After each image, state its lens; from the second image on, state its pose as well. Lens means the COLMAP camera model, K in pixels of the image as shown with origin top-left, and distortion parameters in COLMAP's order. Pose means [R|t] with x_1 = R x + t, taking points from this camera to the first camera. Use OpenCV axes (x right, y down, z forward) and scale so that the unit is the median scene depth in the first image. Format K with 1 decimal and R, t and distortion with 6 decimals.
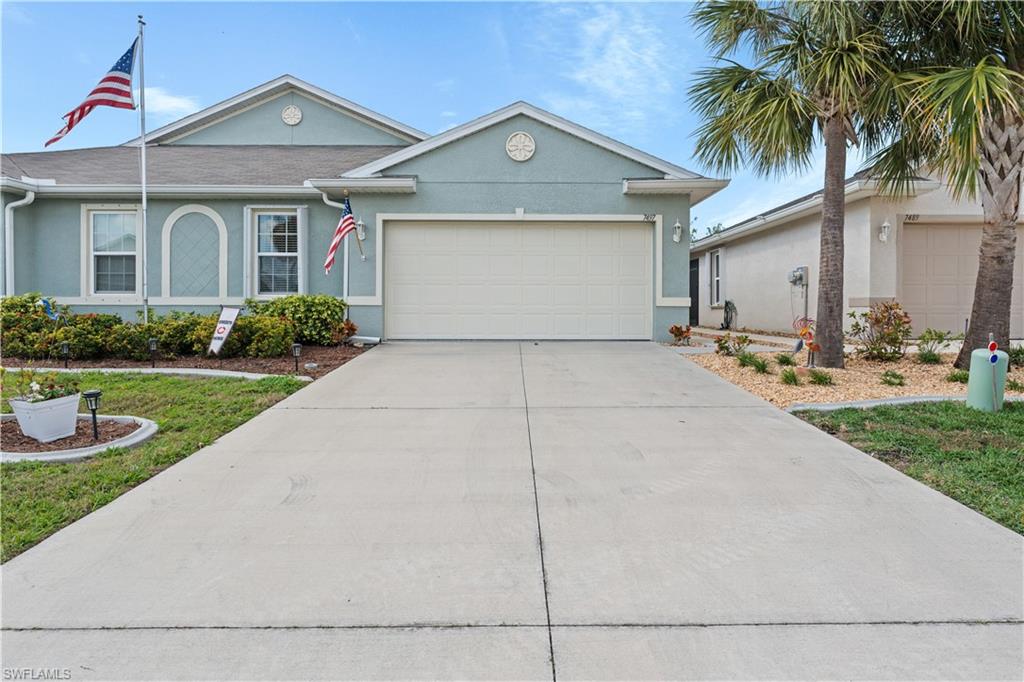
lens RADIAL K [[601.2, 0, 516.0], [0, 601.2, 310.4], [0, 0, 1]] dist [-0.004241, -0.000245]
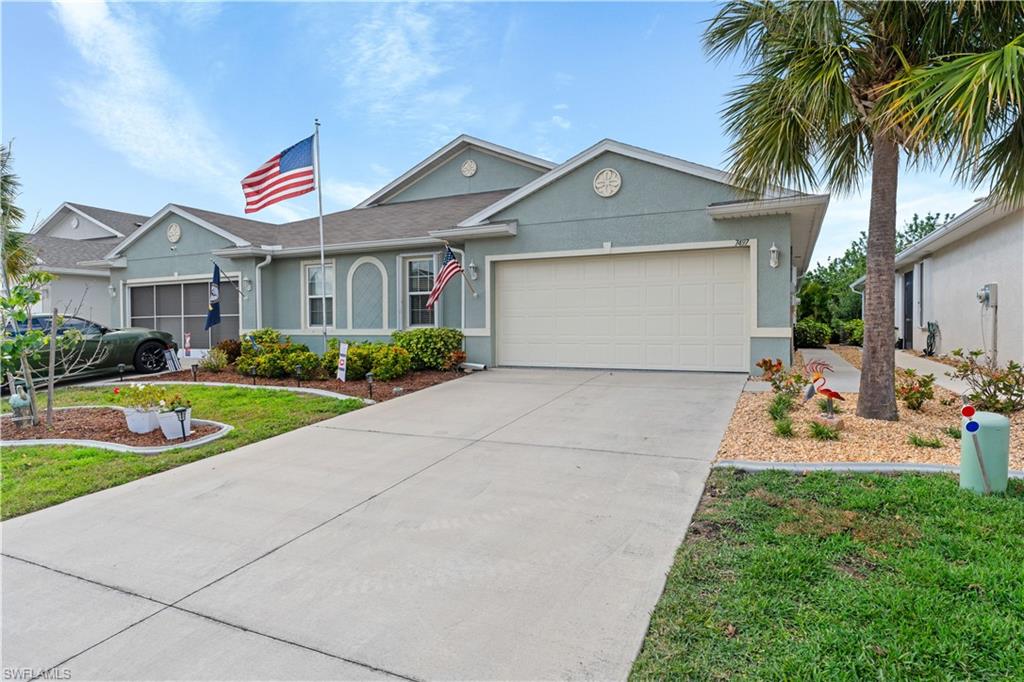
lens RADIAL K [[580.4, 0, 509.1], [0, 580.4, 328.6], [0, 0, 1]] dist [-0.003574, -0.001210]
pose [[0.898354, -0.005893, -0.439233, 0.293774], [0.009813, 0.999930, 0.006655, -0.029579], [0.439163, -0.010288, 0.898348, 0.024304]]
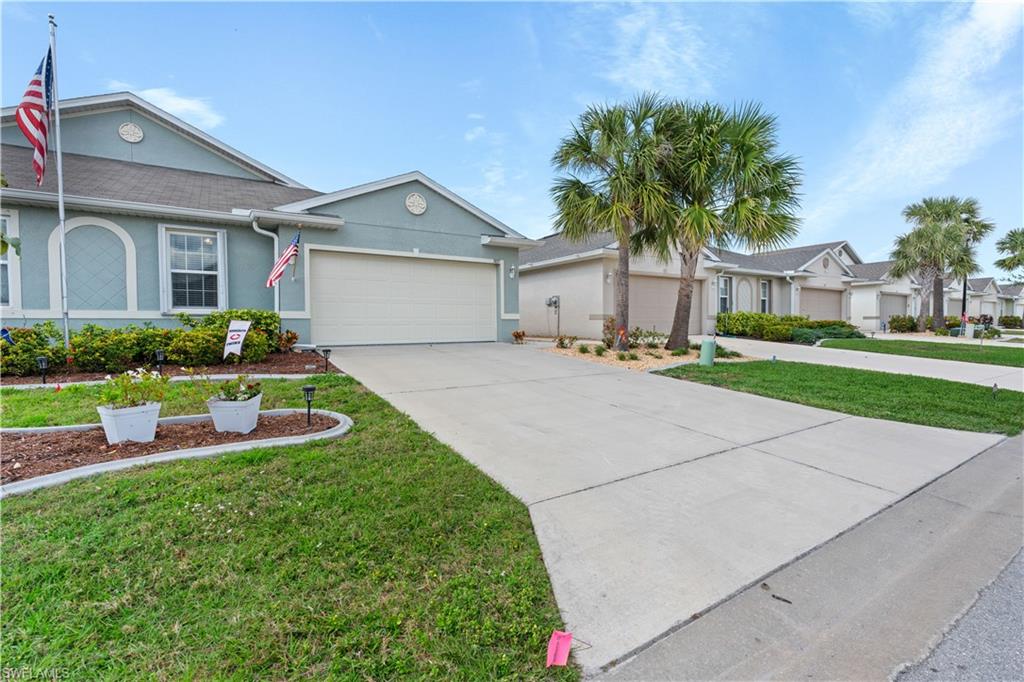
lens RADIAL K [[459.4, 0, 512.3], [0, 459.4, 333.1], [0, 0, 1]] dist [-0.002936, 0.000351]
pose [[0.844880, -0.017141, 0.534682, -0.377991], [0.004617, 0.999683, 0.024752, 0.000144], [-0.534936, -0.018444, 0.844691, -0.019383]]
